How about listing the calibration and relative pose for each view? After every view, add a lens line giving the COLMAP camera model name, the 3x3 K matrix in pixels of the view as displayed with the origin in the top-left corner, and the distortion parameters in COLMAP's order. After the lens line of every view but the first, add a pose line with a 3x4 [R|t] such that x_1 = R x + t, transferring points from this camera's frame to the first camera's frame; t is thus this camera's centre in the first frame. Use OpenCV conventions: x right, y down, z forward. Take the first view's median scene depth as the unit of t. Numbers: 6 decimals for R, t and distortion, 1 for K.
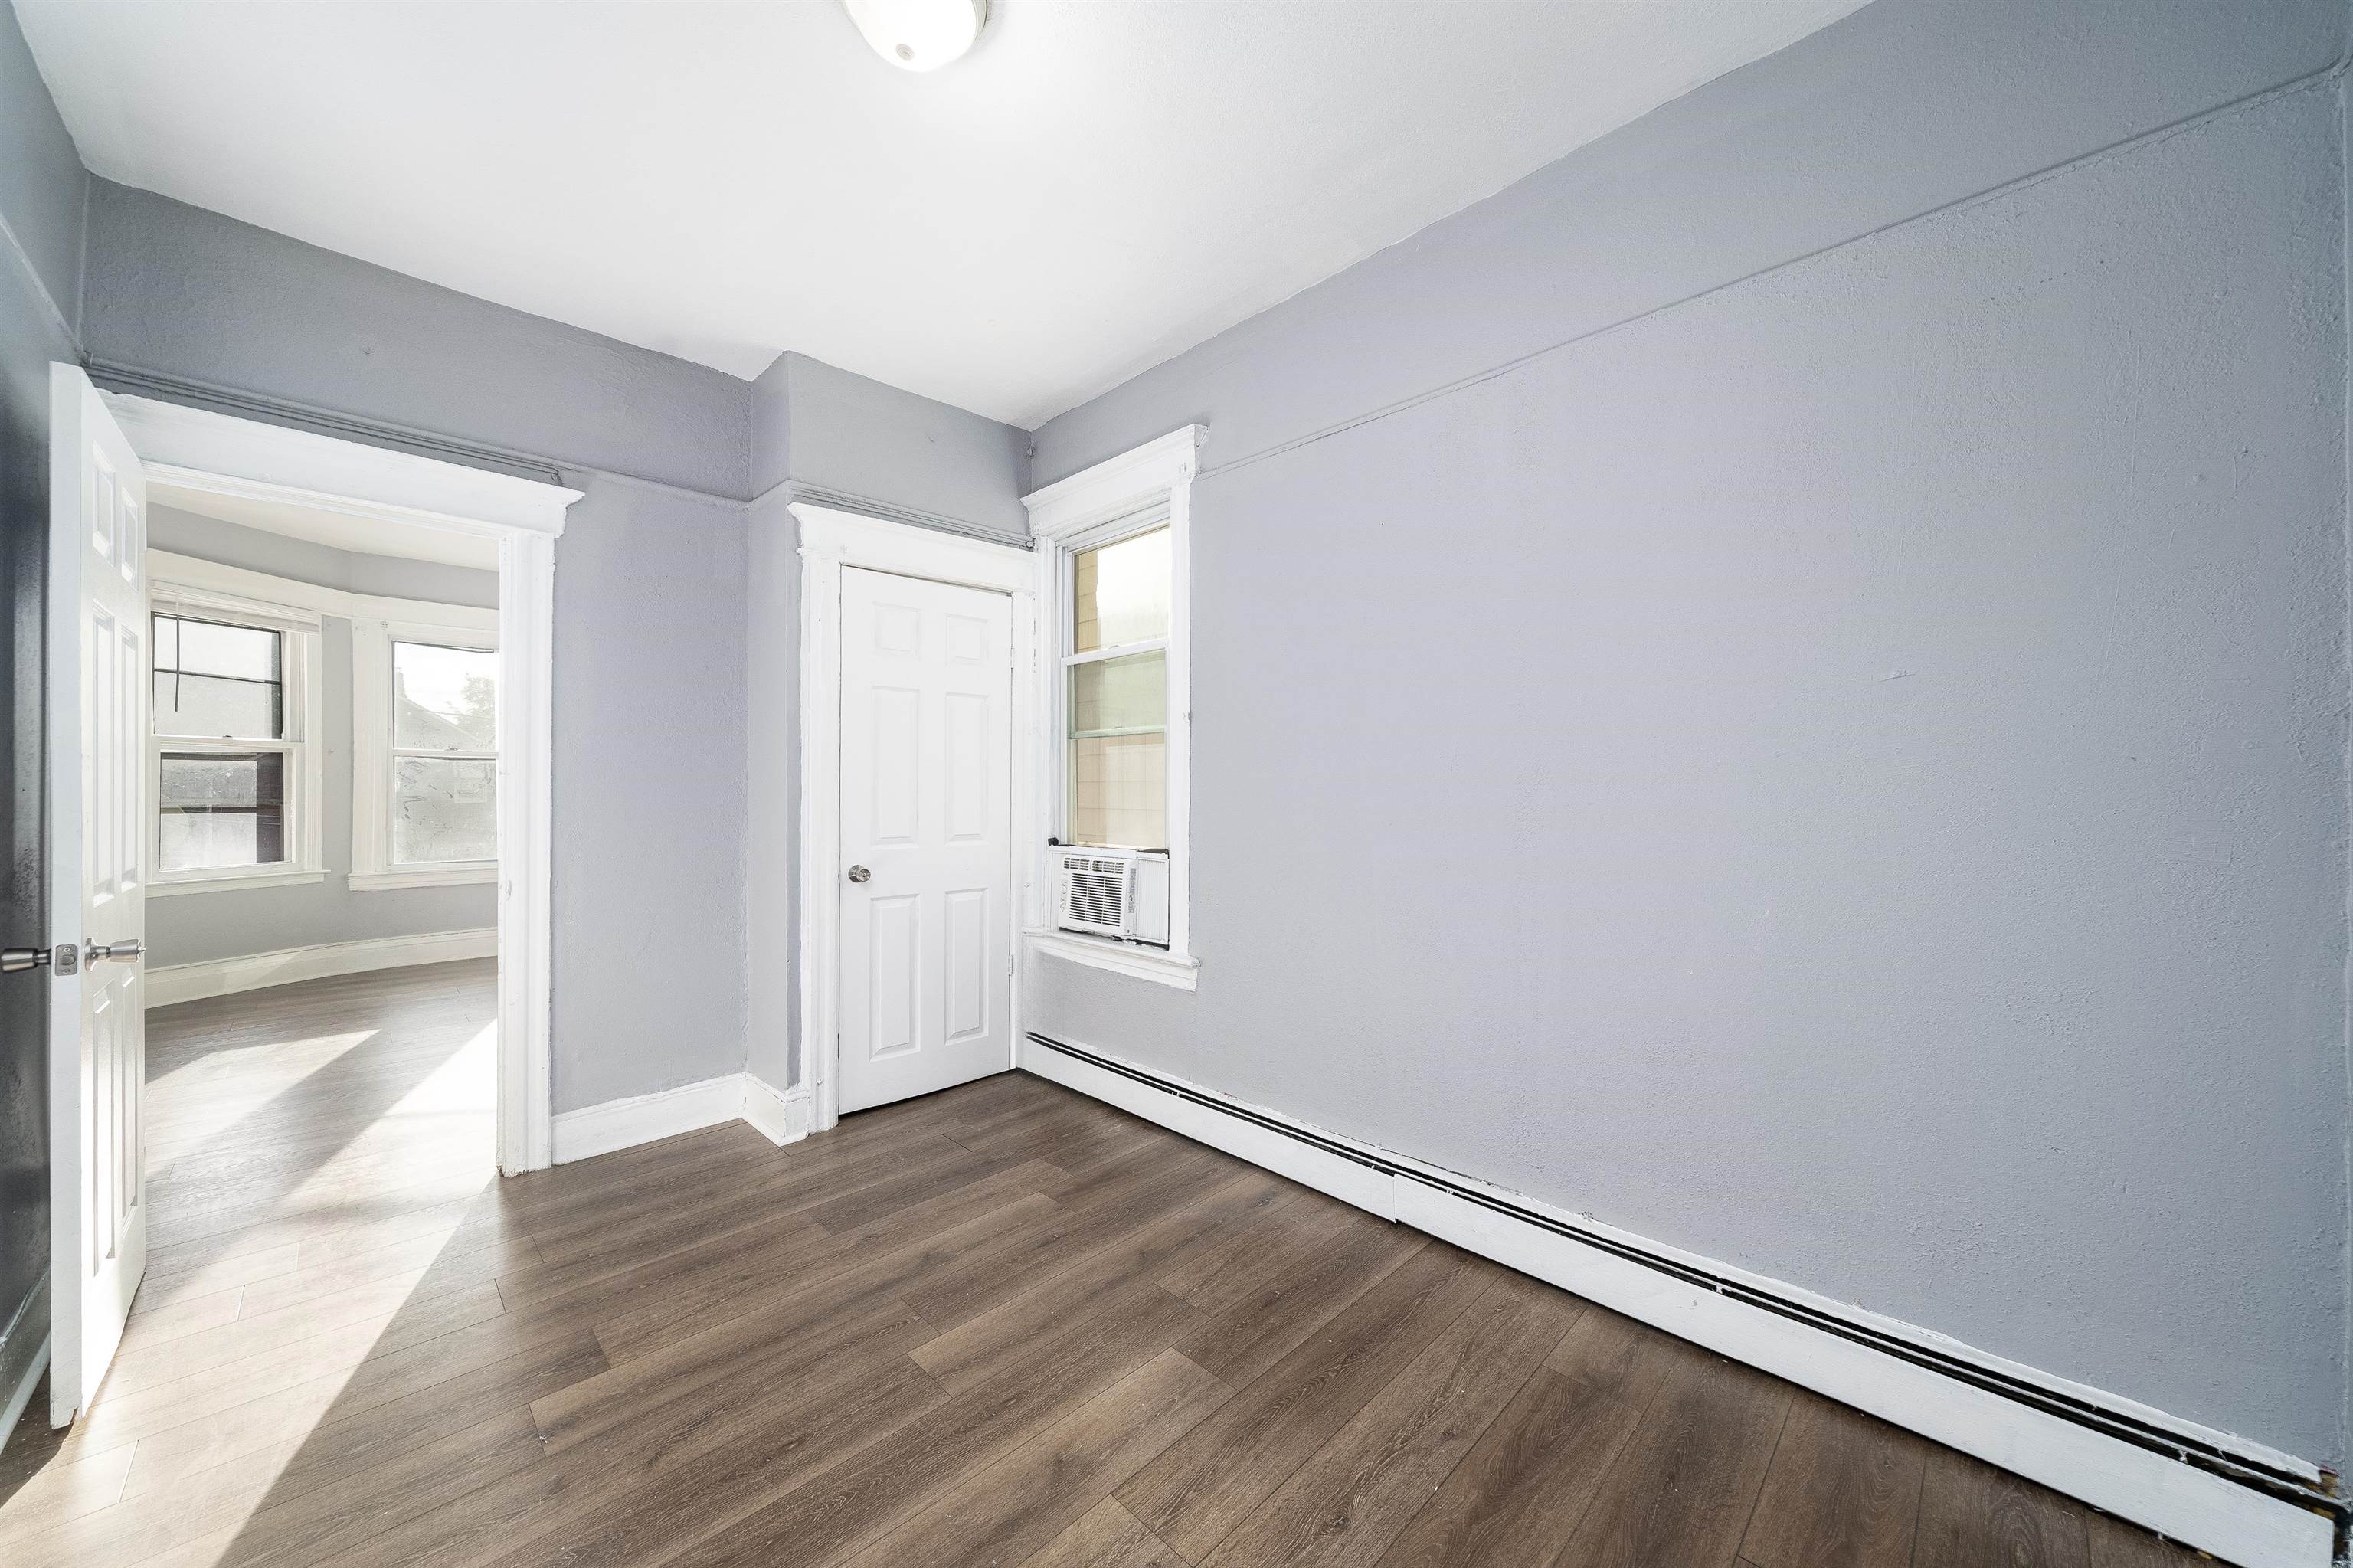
lens RADIAL K [[816.0, 0, 1173.8], [0, 816.0, 777.7], [0, 0, 1]] dist [-0.002295, -0.000226]
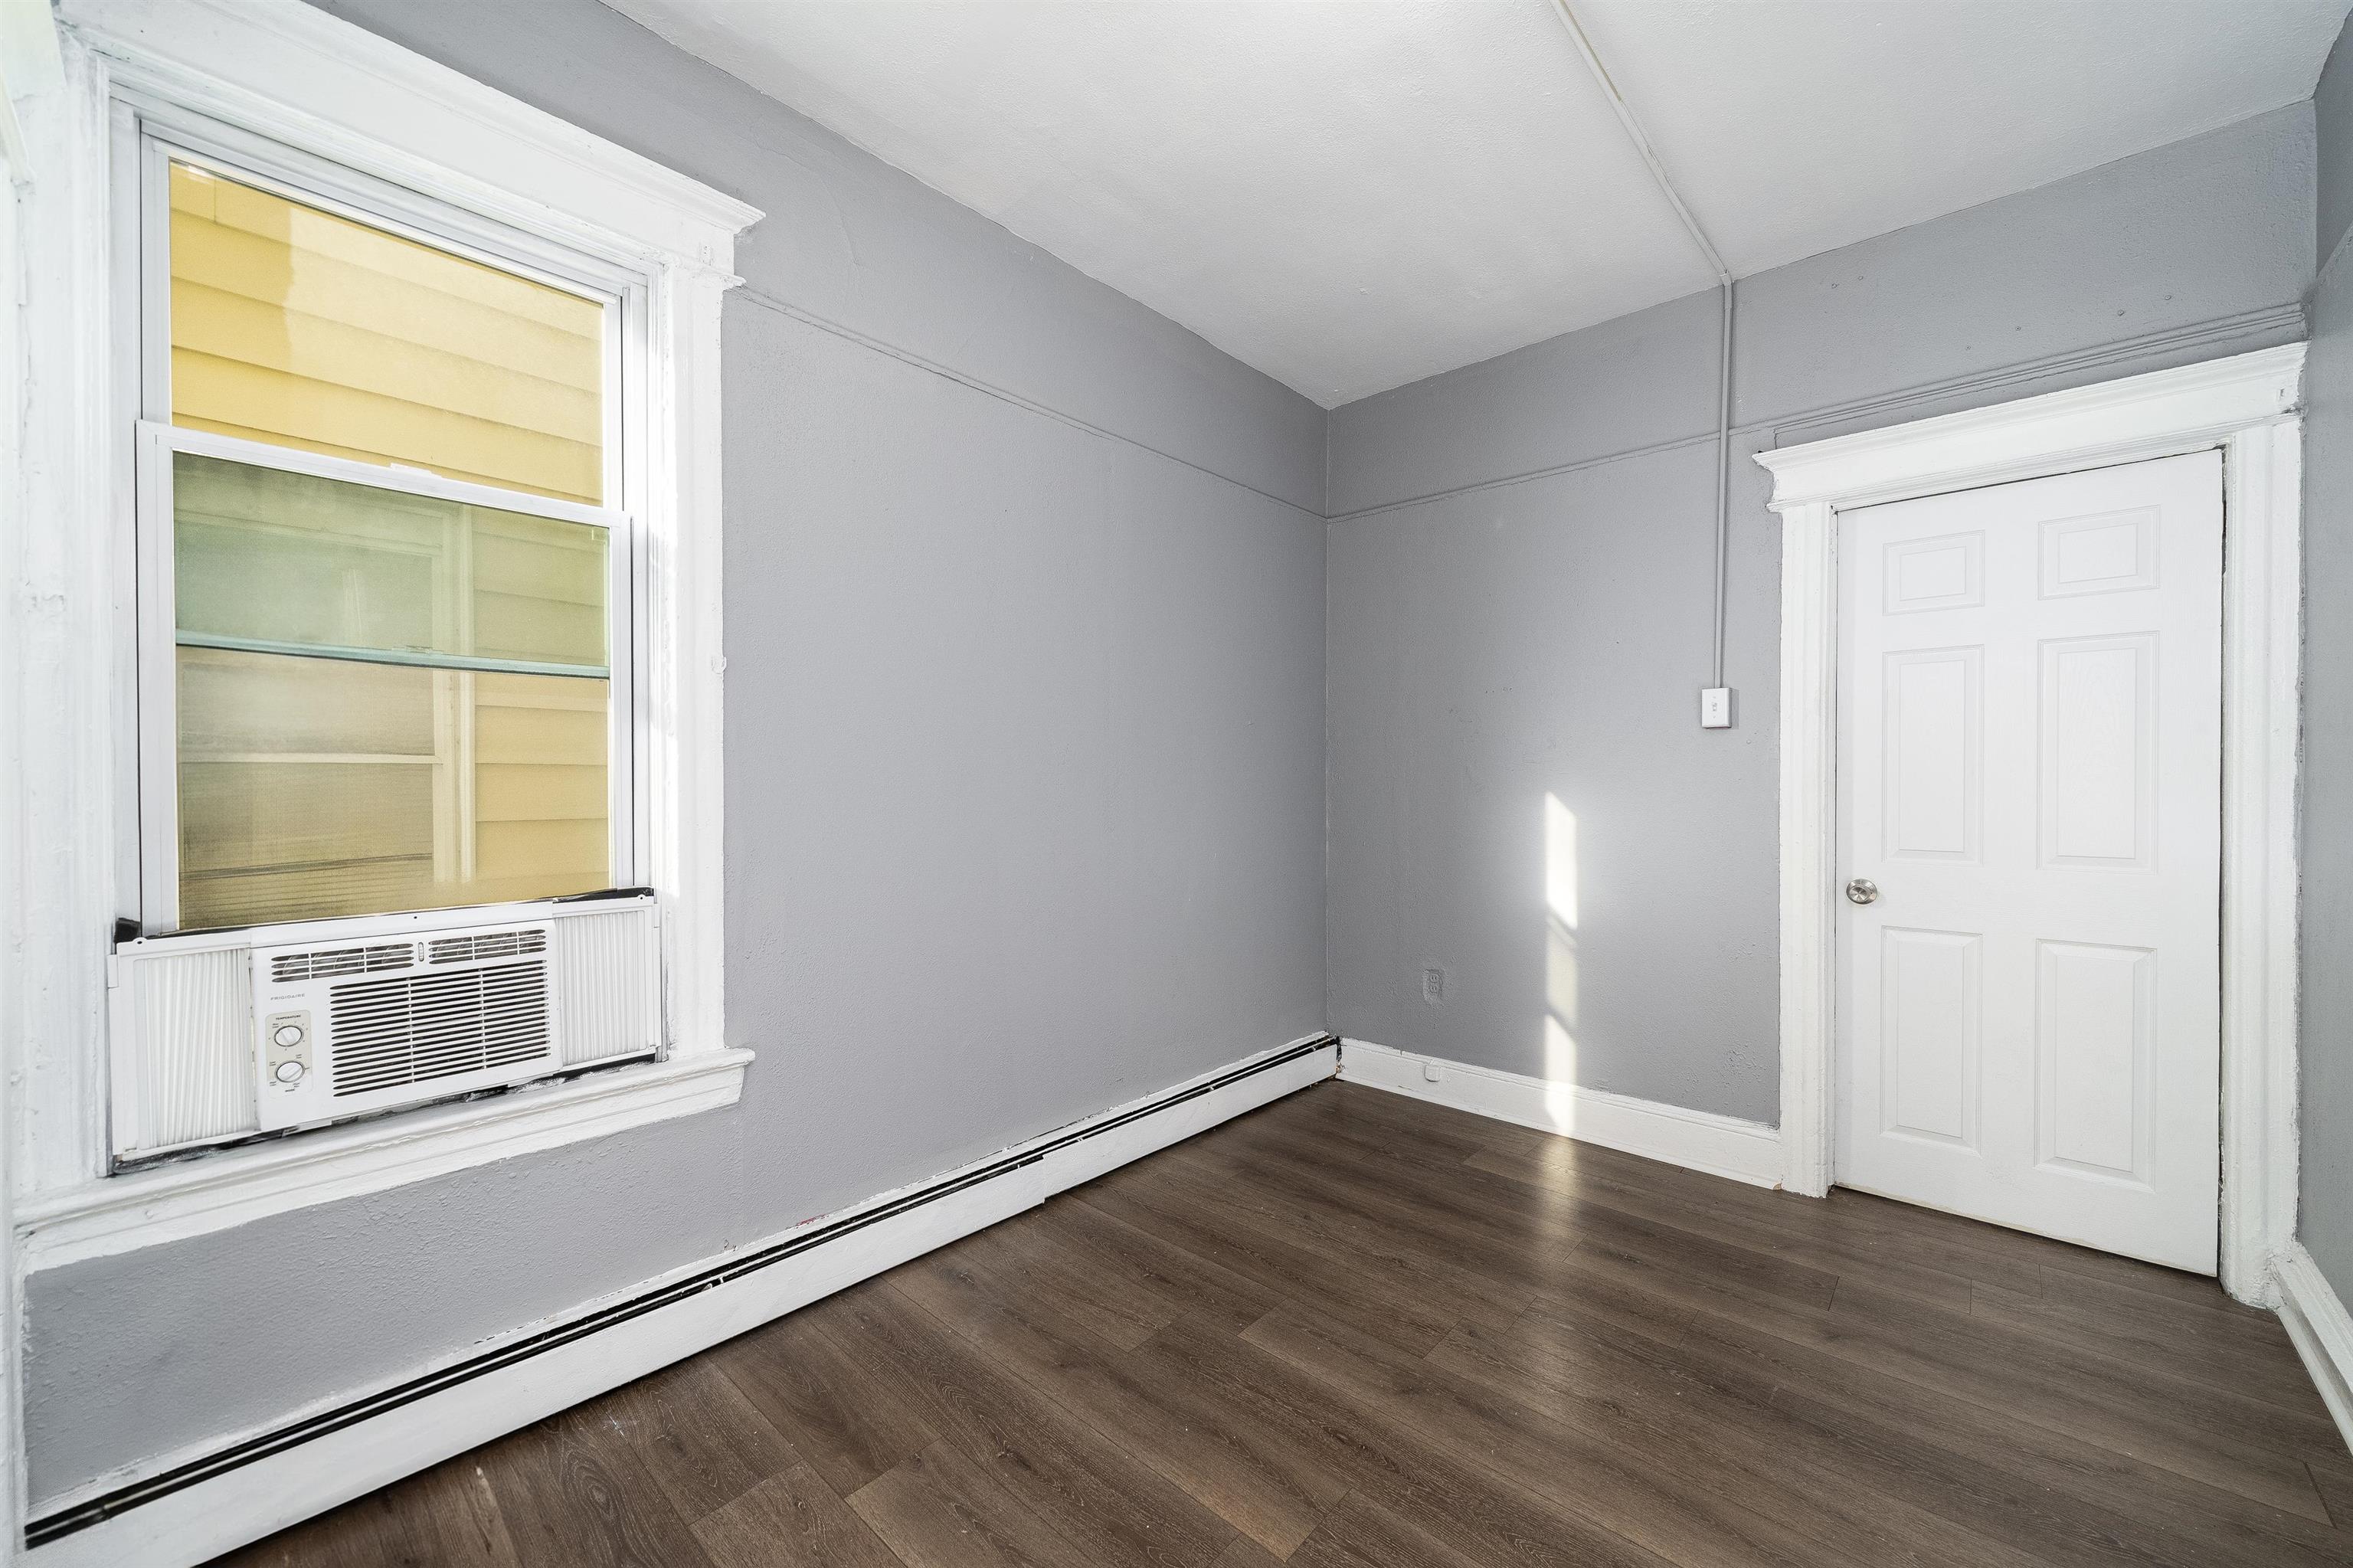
lens RADIAL K [[899.1, 0, 1174.9], [0, 899.1, 774.7], [0, 0, 1]] dist [-0.001074, -0.000211]
pose [[-0.032671, 0.006747, 0.999443, -0.840320], [-0.013791, 0.999879, -0.007201, 0.010788], [-0.999371, -0.014019, -0.032574, 0.845578]]
